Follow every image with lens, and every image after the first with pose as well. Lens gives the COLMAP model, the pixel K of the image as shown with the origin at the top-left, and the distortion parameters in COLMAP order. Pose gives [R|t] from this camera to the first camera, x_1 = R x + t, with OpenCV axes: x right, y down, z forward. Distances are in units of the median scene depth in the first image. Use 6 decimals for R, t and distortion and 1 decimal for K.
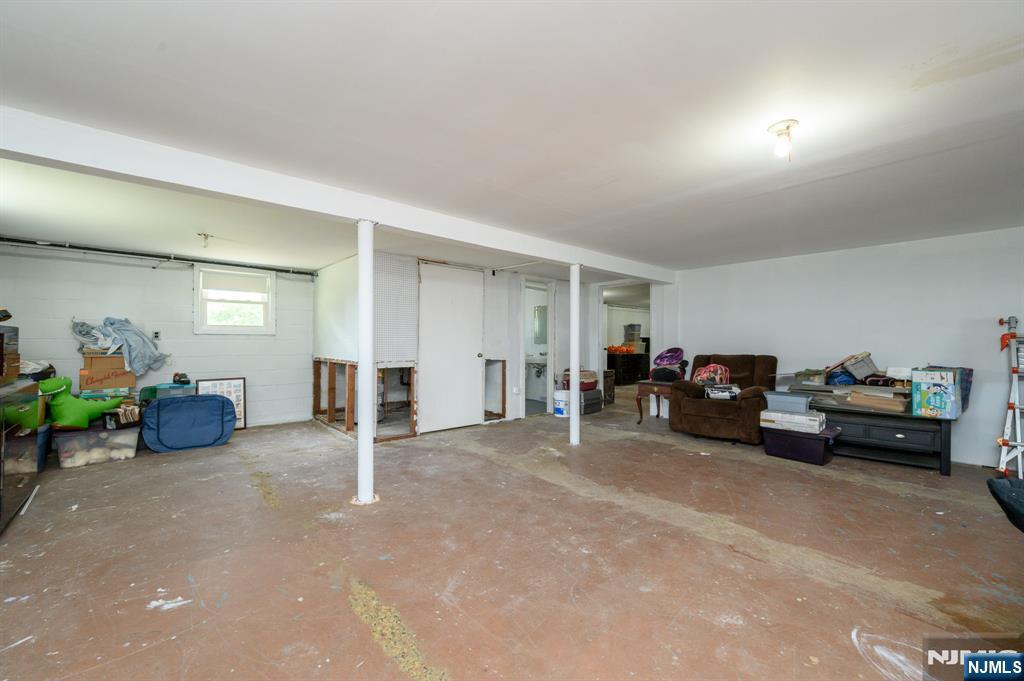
lens RADIAL K [[404.1, 0, 508.8], [0, 404.1, 339.3], [0, 0, 1]] dist [0.000764, 0.000413]
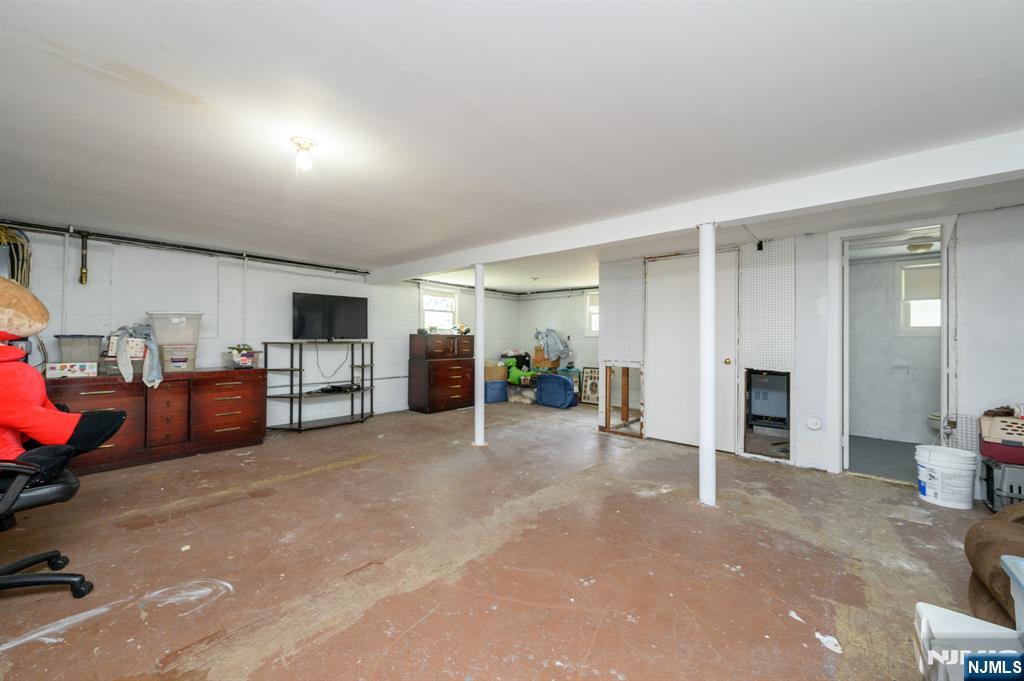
lens RADIAL K [[404.1, 0, 508.9], [0, 404.1, 338.9], [0, 0, 1]] dist [0.000764, 0.000413]
pose [[0.105264, -0.003842, -0.994437, 1.134449], [-0.001722, 0.999990, -0.004046, 0.001123], [0.994443, 0.002138, 0.105256, 0.901586]]
